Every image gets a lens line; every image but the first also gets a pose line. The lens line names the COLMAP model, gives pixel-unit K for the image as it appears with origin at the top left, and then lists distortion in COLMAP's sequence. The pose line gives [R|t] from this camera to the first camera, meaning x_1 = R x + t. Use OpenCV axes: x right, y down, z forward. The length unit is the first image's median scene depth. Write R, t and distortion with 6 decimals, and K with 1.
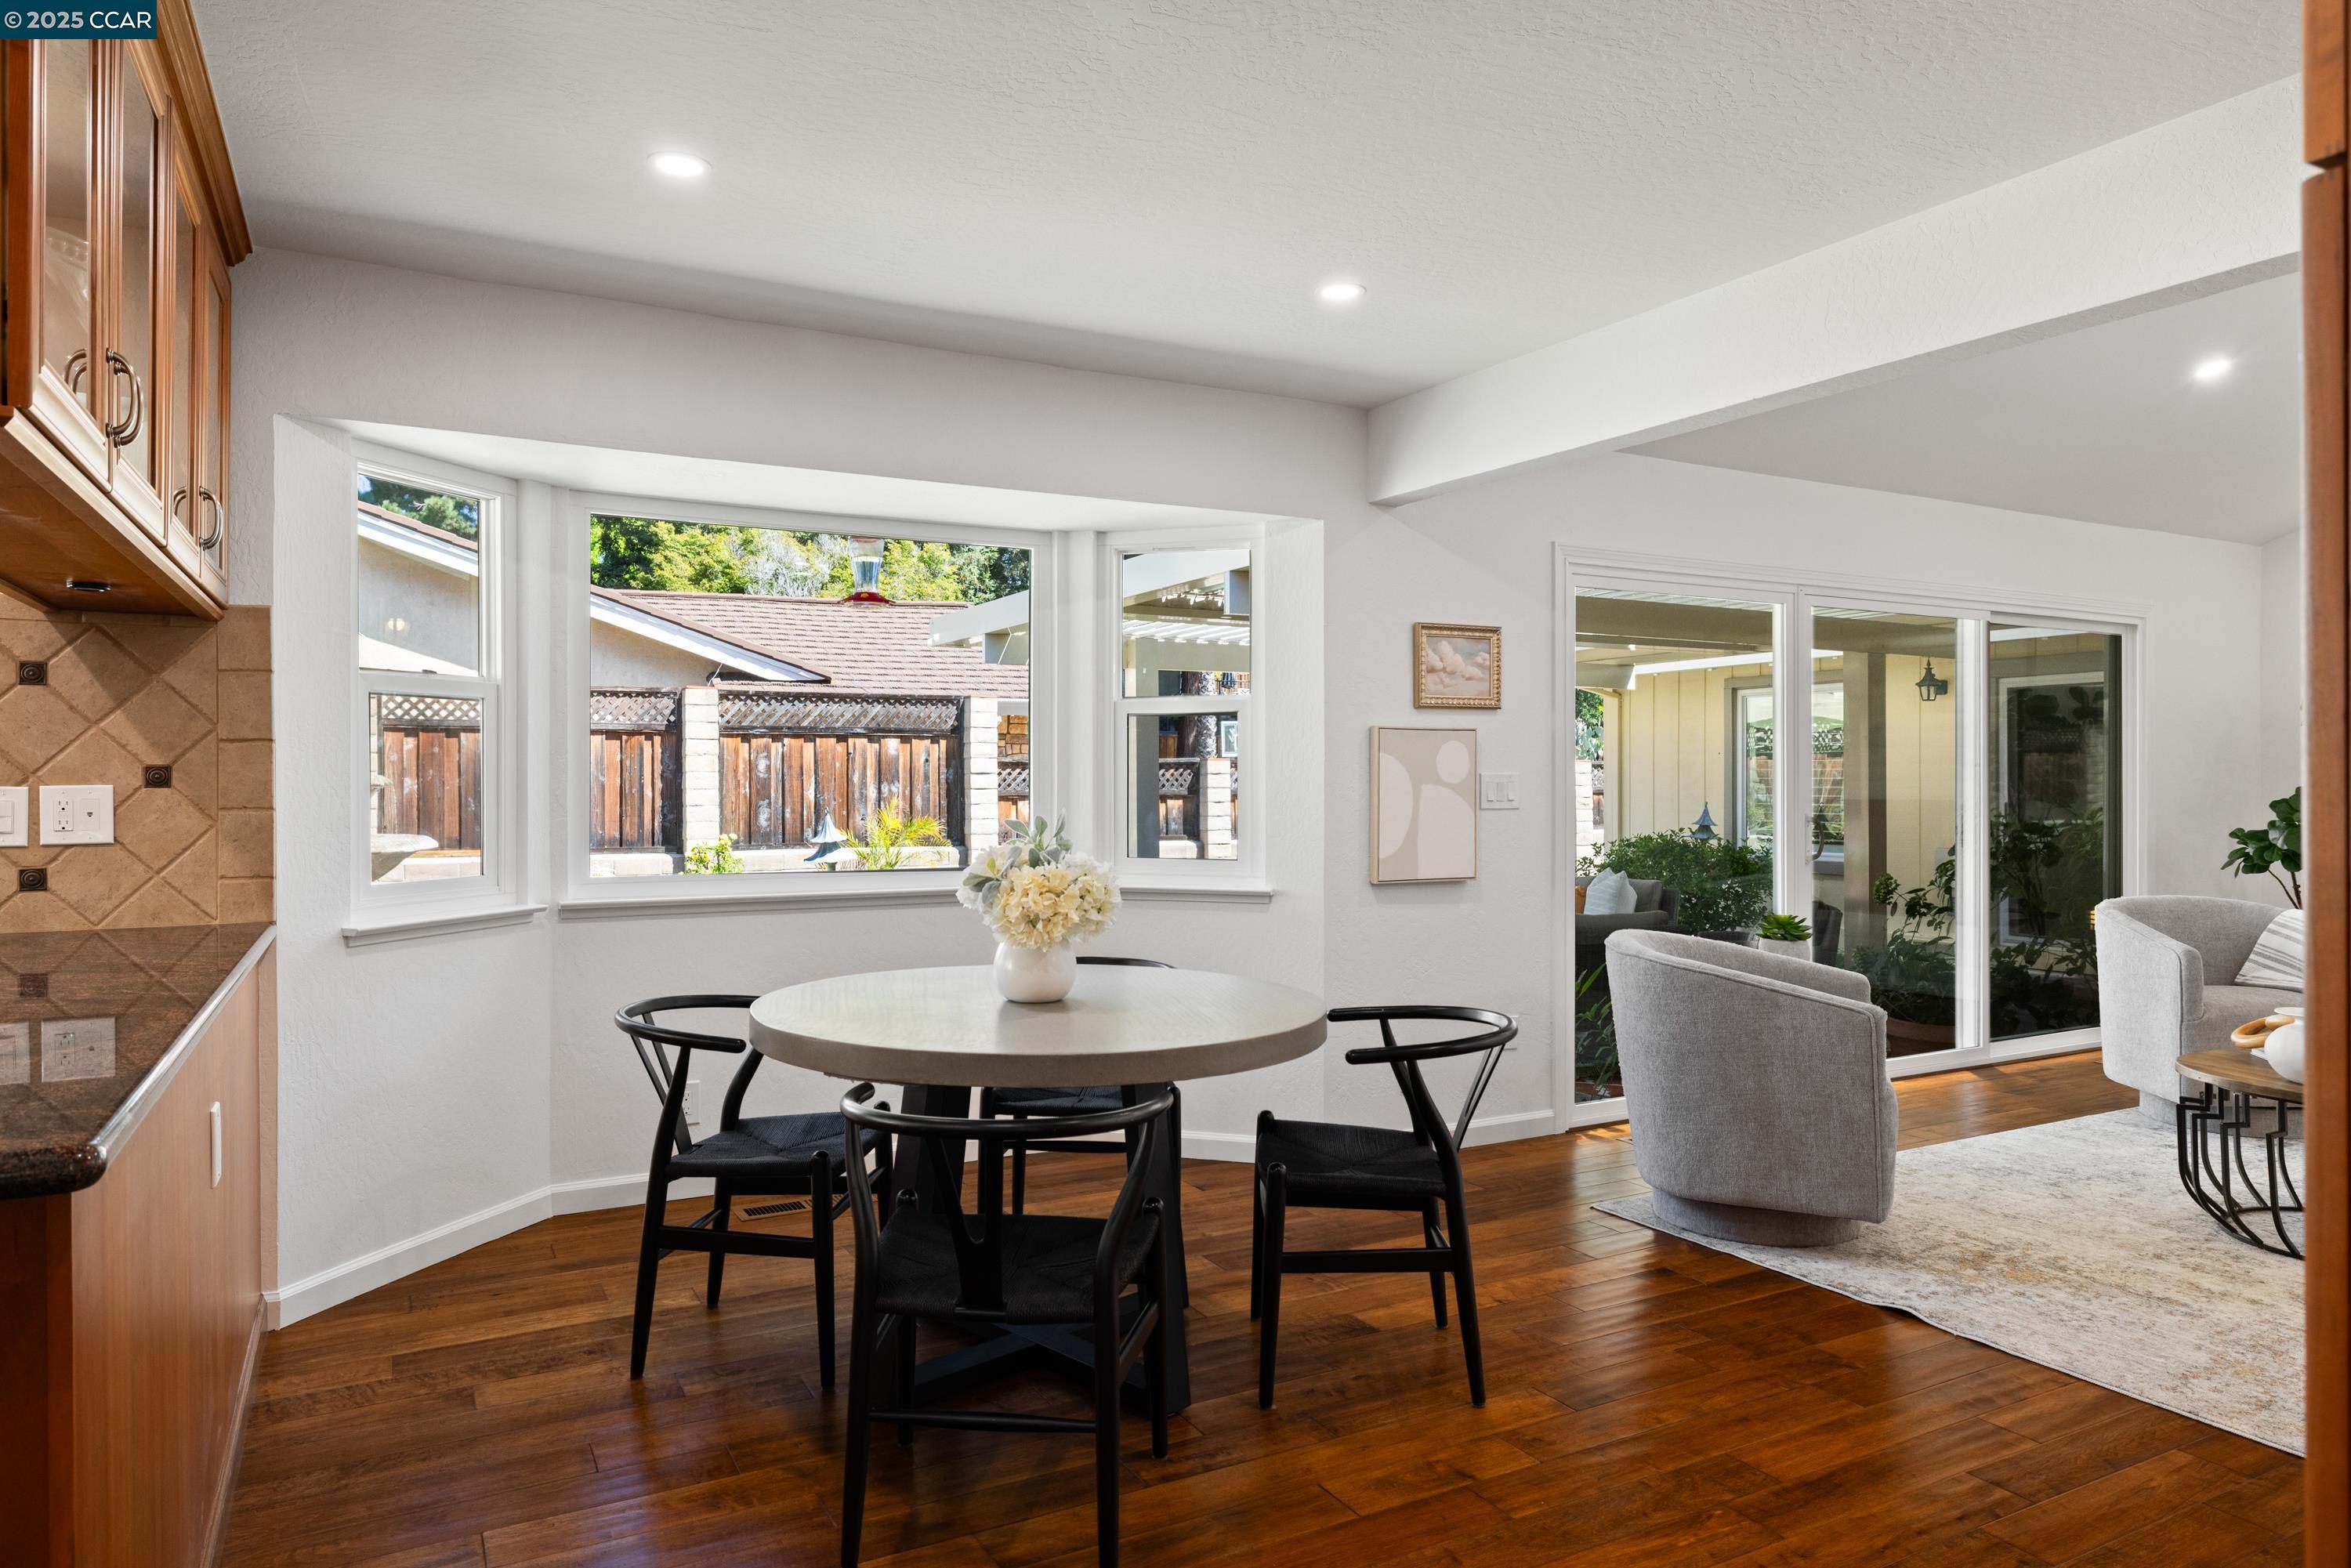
lens RADIAL K [[1440.7, 0, 1171.0], [0, 1440.7, 777.6], [0, 0, 1]] dist [-0.001646, 0.001696]
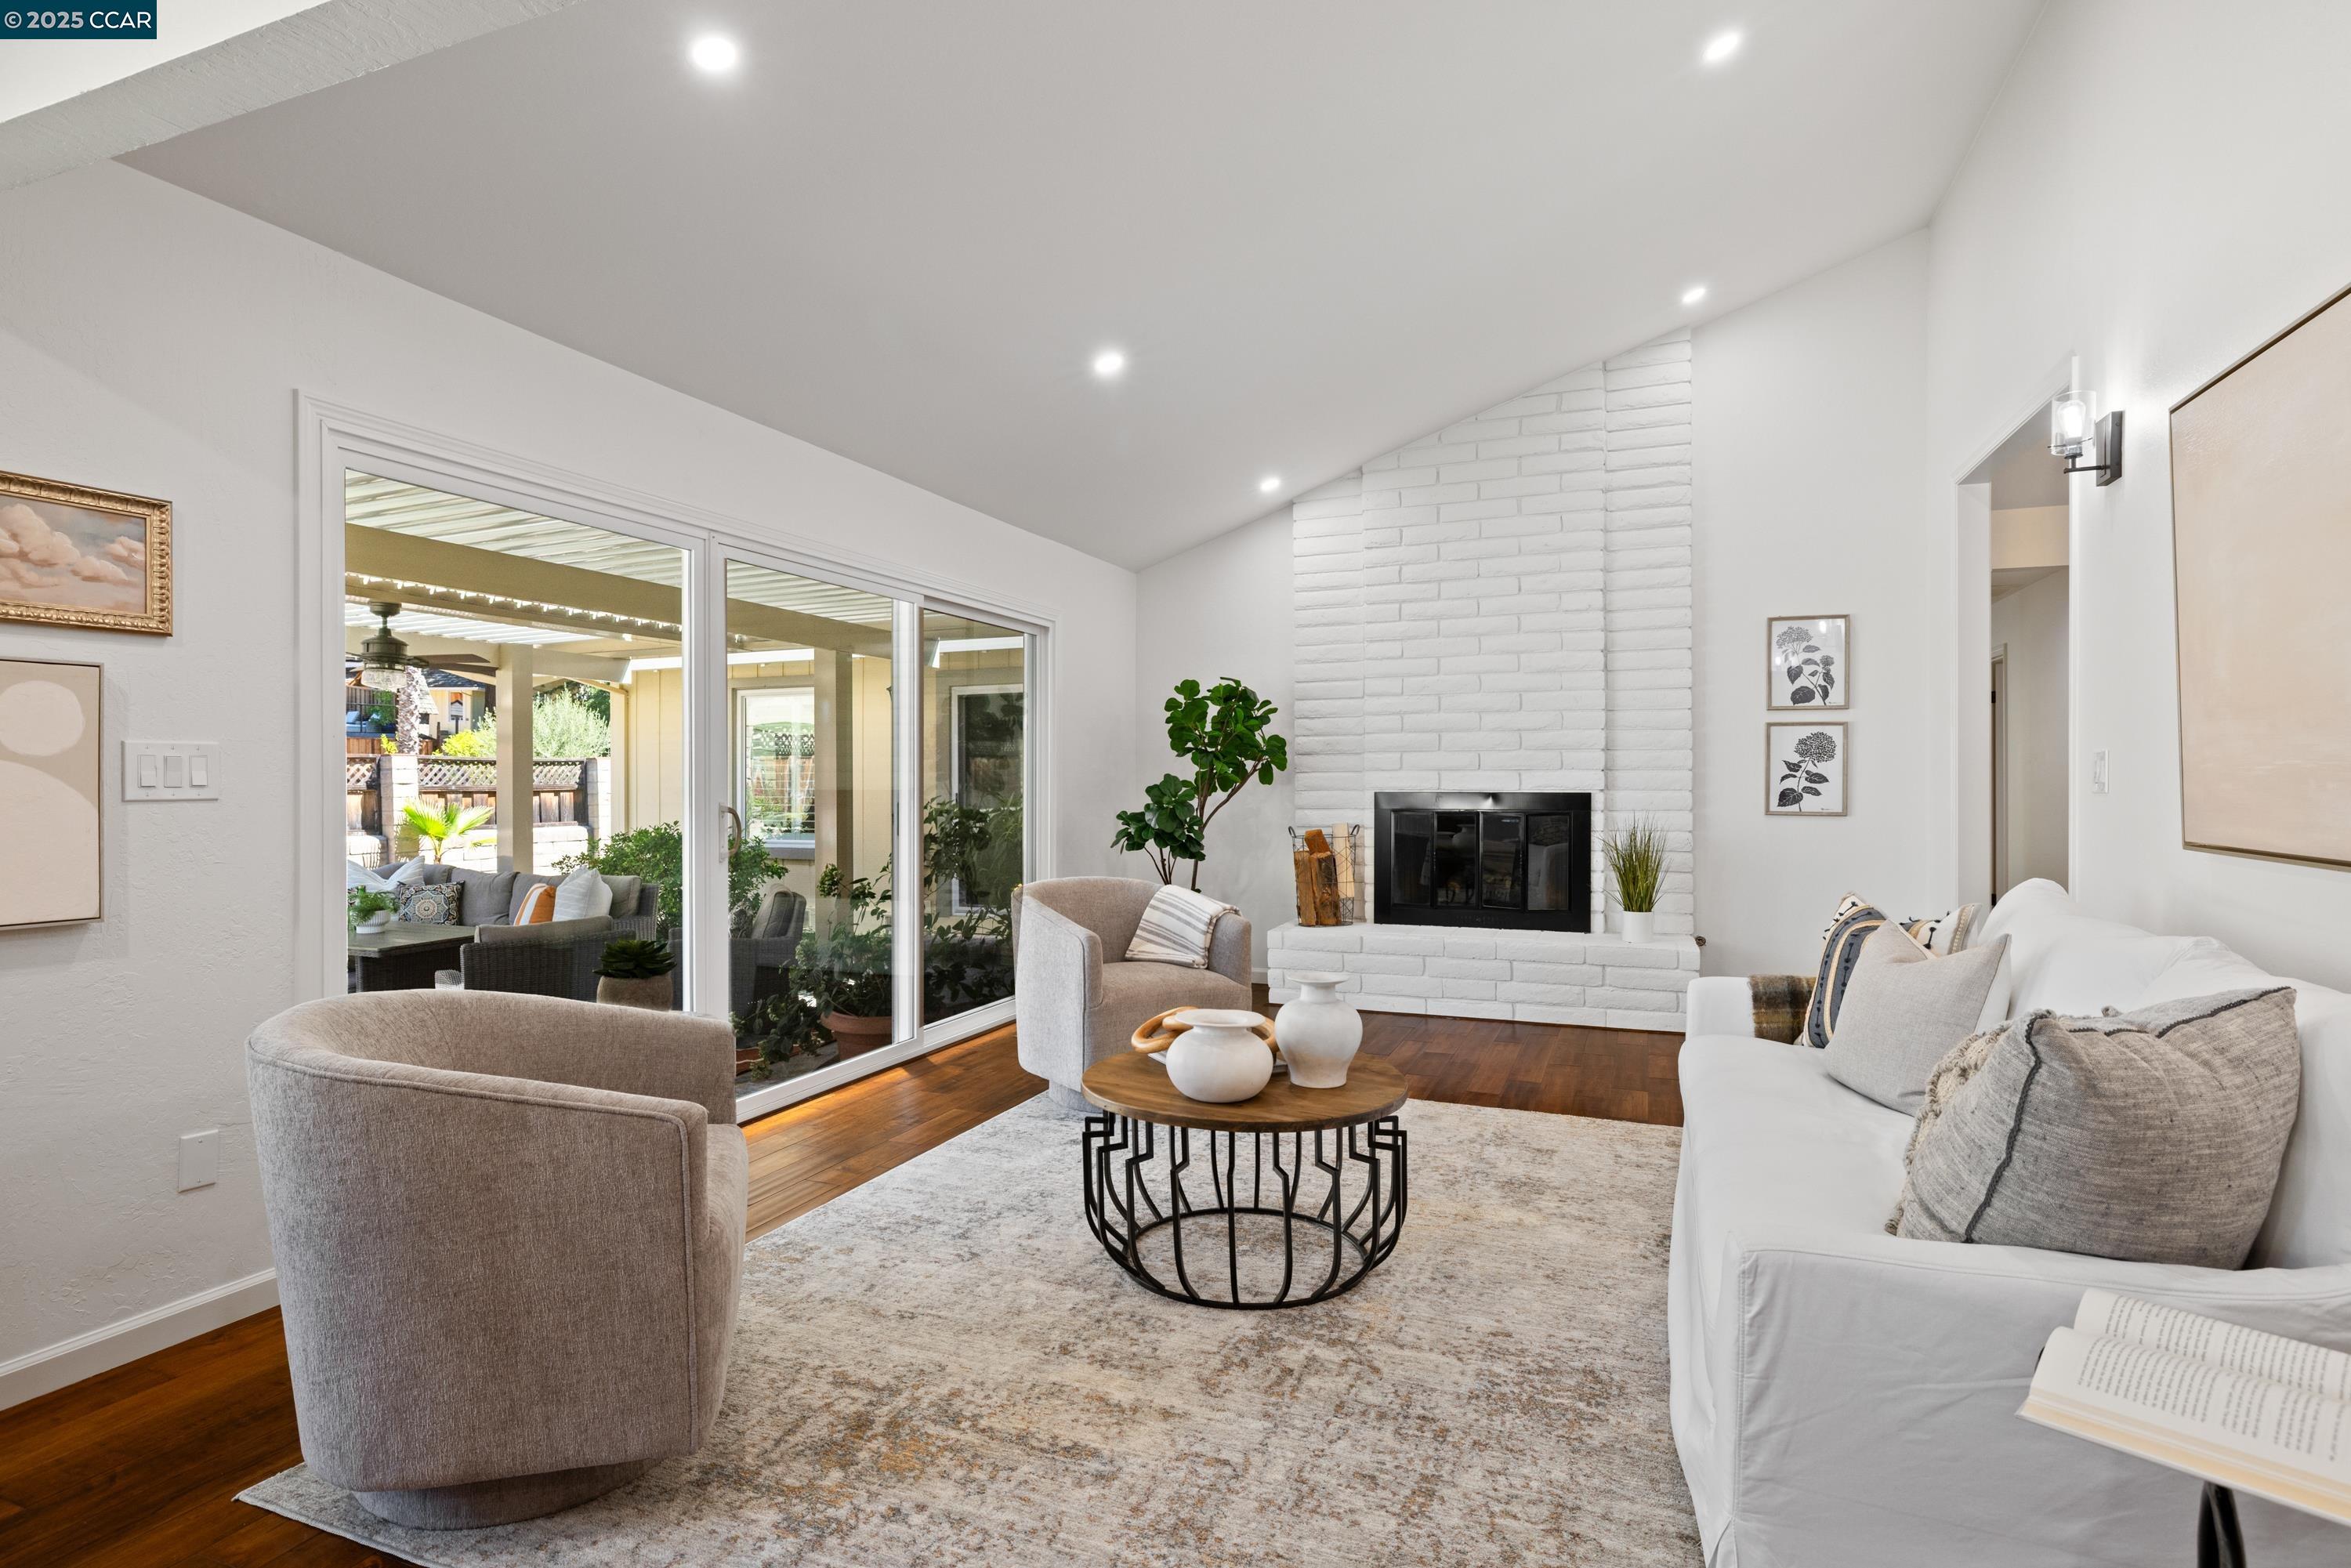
lens RADIAL K [[1172.4, 0, 1169.3], [0, 1172.4, 774.5], [0, 0, 1]] dist [0.001298, -0.000040]
pose [[0.771074, 0.002073, 0.636743, 0.256504], [0.000220, 0.999994, -0.003522, 0.013686], [-0.636746, 0.002856, 0.771068, 0.374742]]
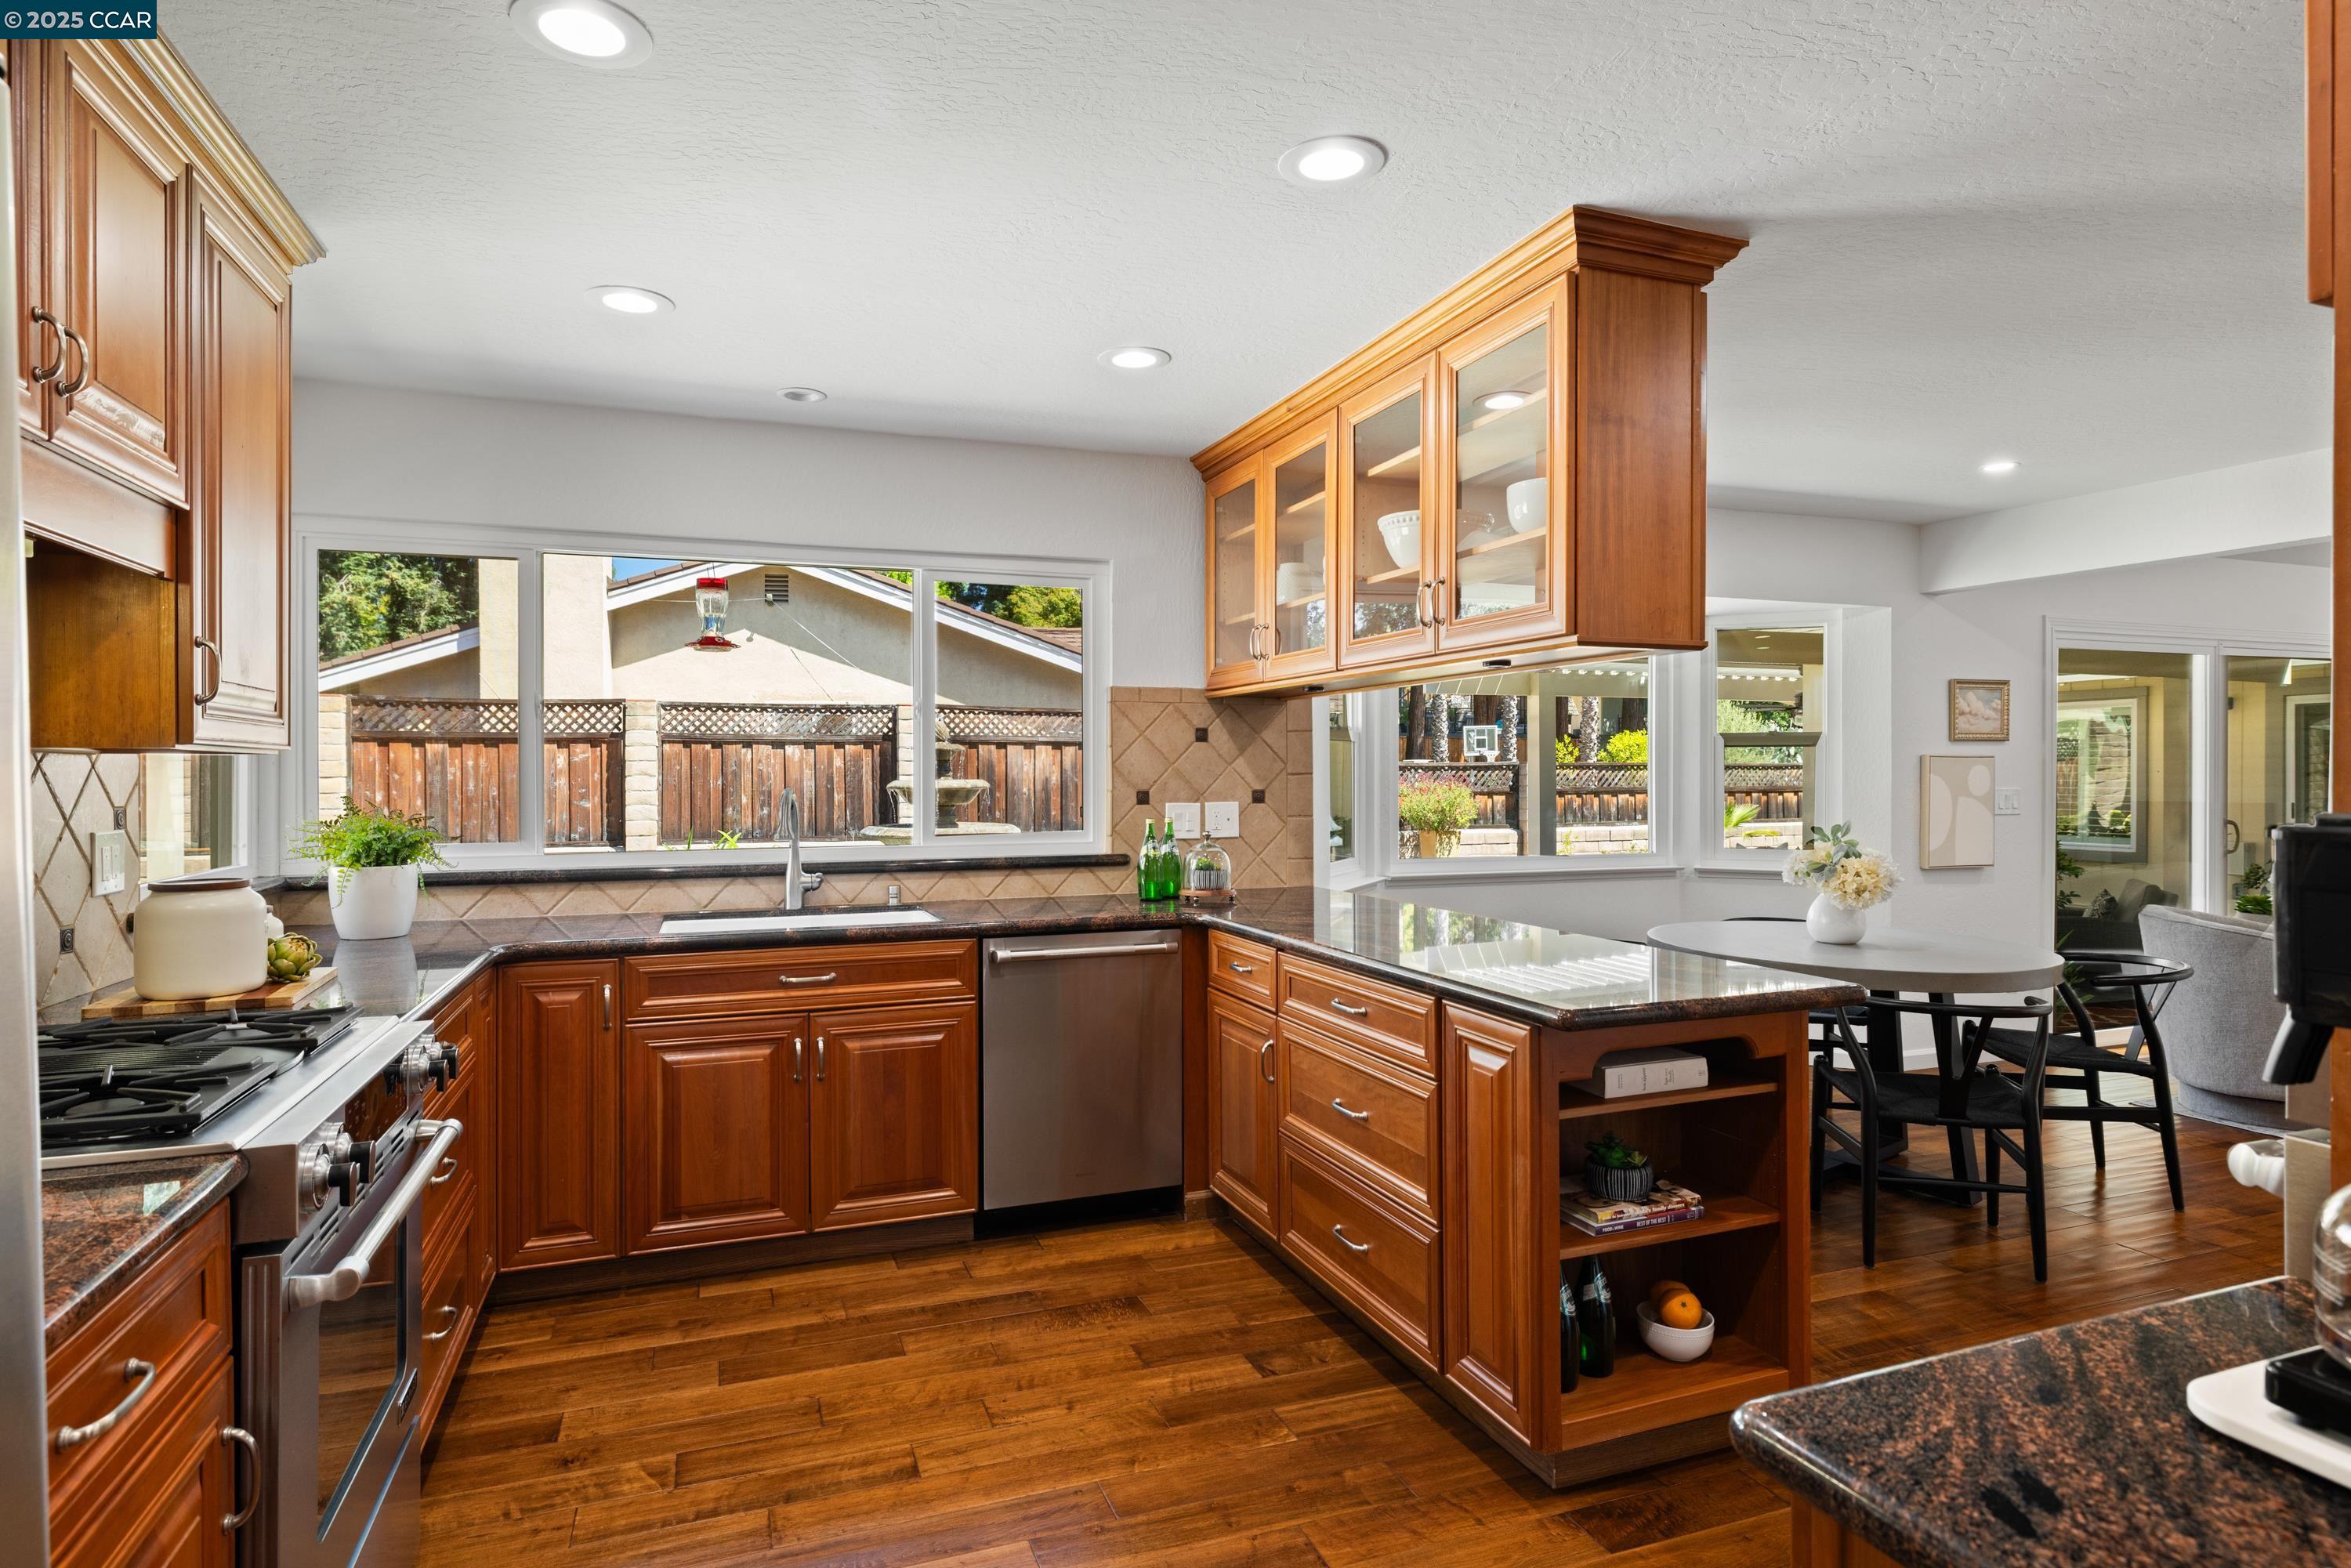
lens RADIAL K [[1241.0, 0, 1170.4], [0, 1241.0, 778.1], [0, 0, 1]] dist [-0.000581, 0.000797]
pose [[0.989847, 0.001472, -0.142132, -0.415139], [-0.000476, 0.999975, 0.007040, -0.021758], [0.142139, -0.006901, 0.989823, -0.288859]]
